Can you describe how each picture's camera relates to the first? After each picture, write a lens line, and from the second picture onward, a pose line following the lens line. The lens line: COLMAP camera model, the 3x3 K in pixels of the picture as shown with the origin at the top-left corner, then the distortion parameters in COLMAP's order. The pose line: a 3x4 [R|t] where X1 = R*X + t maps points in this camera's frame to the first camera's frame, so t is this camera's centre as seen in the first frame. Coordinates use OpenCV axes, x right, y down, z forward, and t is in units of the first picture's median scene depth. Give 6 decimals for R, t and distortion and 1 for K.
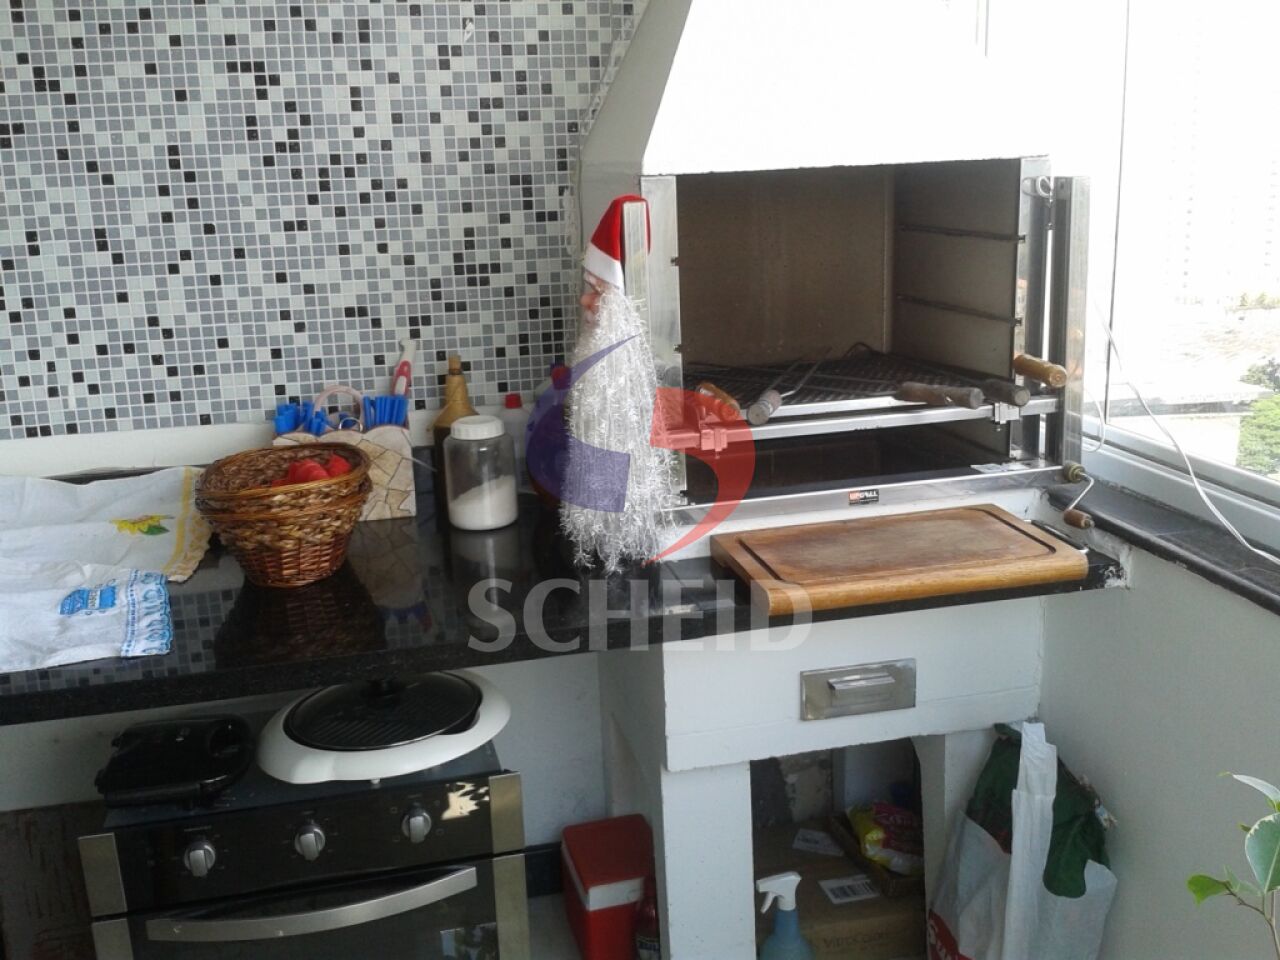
lens RADIAL K [[1270.9, 0, 639.6], [0, 1270.9, 452.4], [0, 0, 1]] dist [0.179285, -0.477928]
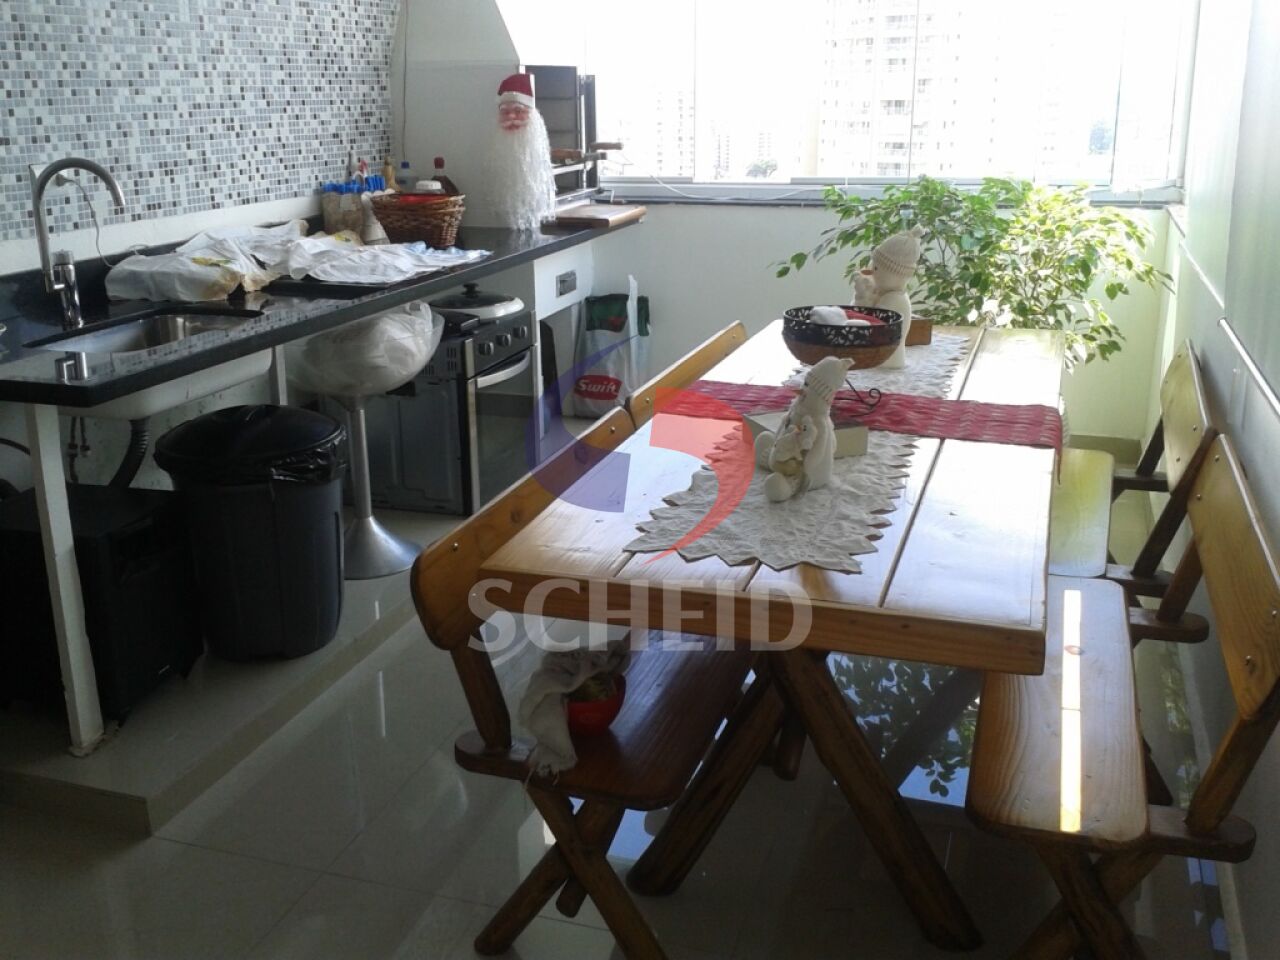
lens RADIAL K [[1270.9, 0, 639.6], [0, 1270.9, 452.4], [0, 0, 1]] dist [0.179285, -0.477928]
pose [[0.515511, -0.211731, 0.830312, -1.739559], [0.196008, 0.972437, 0.126279, 0.203424], [-0.834164, 0.097650, 0.542803, -0.397133]]
